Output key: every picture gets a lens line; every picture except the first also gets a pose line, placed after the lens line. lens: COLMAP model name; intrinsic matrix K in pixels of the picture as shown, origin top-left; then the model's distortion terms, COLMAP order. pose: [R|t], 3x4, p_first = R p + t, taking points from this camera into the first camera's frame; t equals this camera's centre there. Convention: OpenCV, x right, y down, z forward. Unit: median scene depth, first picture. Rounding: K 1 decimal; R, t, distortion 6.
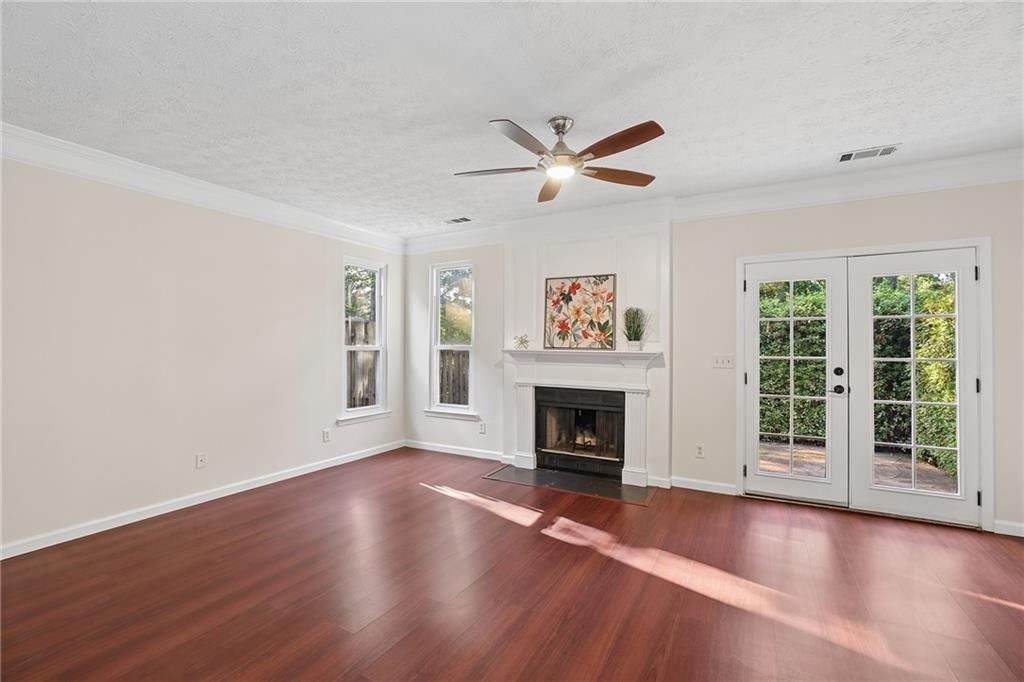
lens RADIAL K [[441.9, 0, 514.2], [0, 441.9, 341.3], [0, 0, 1]] dist [-0.023098, 0.001479]
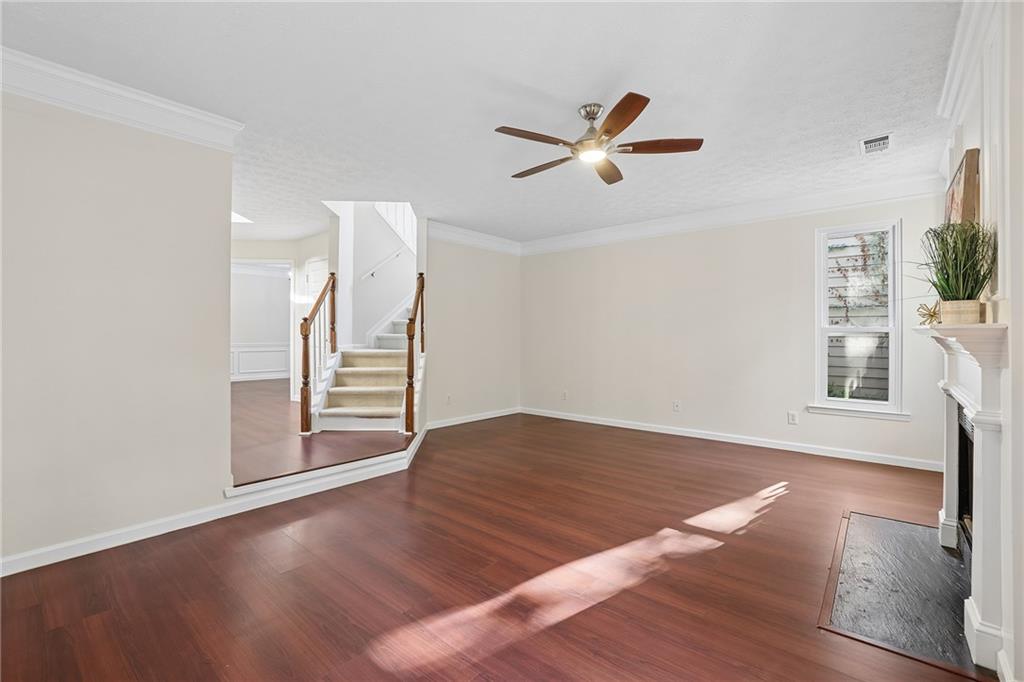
lens RADIAL K [[441.9, 0, 514.2], [0, 441.9, 339.9], [0, 0, 1]] dist [-0.023098, 0.001479]
pose [[-0.199409, 0.001934, -0.979915, 0.700088], [0.004410, 0.999990, 0.001076, 0.036520], [0.979906, -0.004107, -0.199415, 0.617362]]
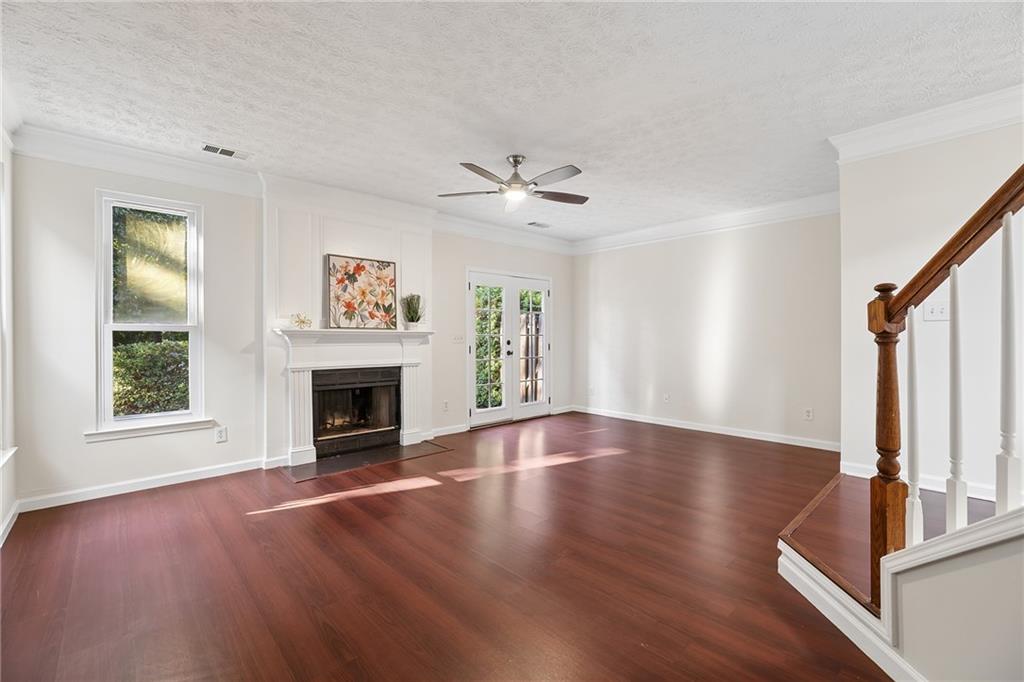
lens RADIAL K [[441.9, 0, 504.5], [0, 441.9, 337.2], [0, 0, 1]] dist [-0.023098, 0.001479]
pose [[0.319161, -0.008490, 0.947663, -0.716349], [-0.005472, 0.999927, 0.010800, 0.022905], [-0.947685, -0.008632, 0.319091, 0.359112]]
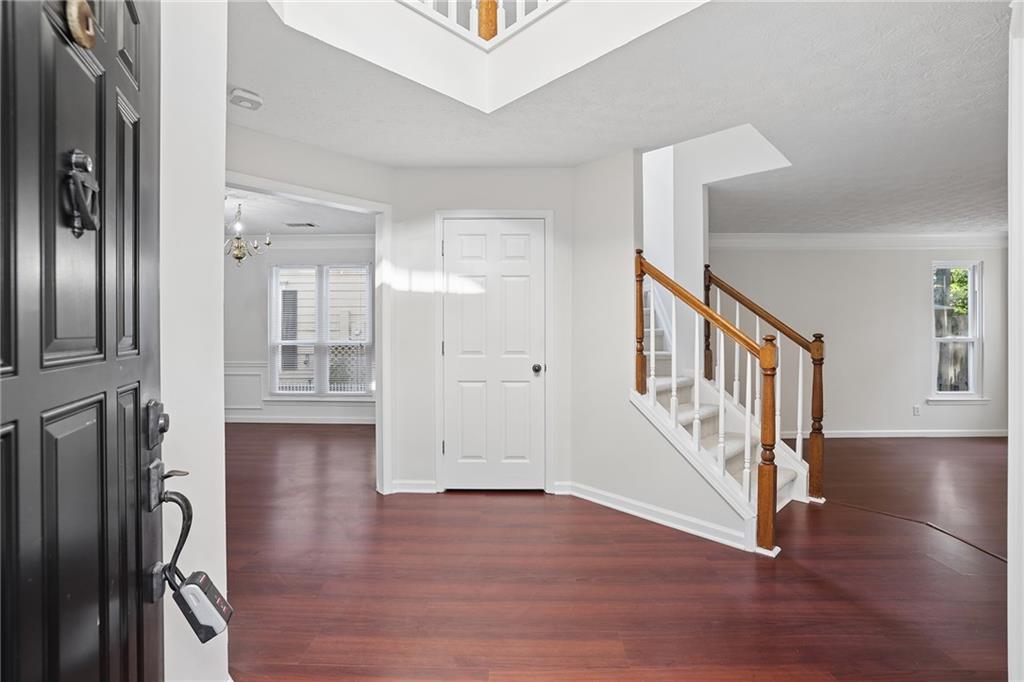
lens RADIAL K [[441.9, 0, 516.9], [0, 441.9, 335.7], [0, 0, 1]] dist [-0.023098, 0.001479]
pose [[0.461958, 0.004028, -0.886893, 0.141156], [0.014309, 0.999826, 0.011994, -0.028049], [0.886786, -0.018231, 0.461820, -0.586828]]
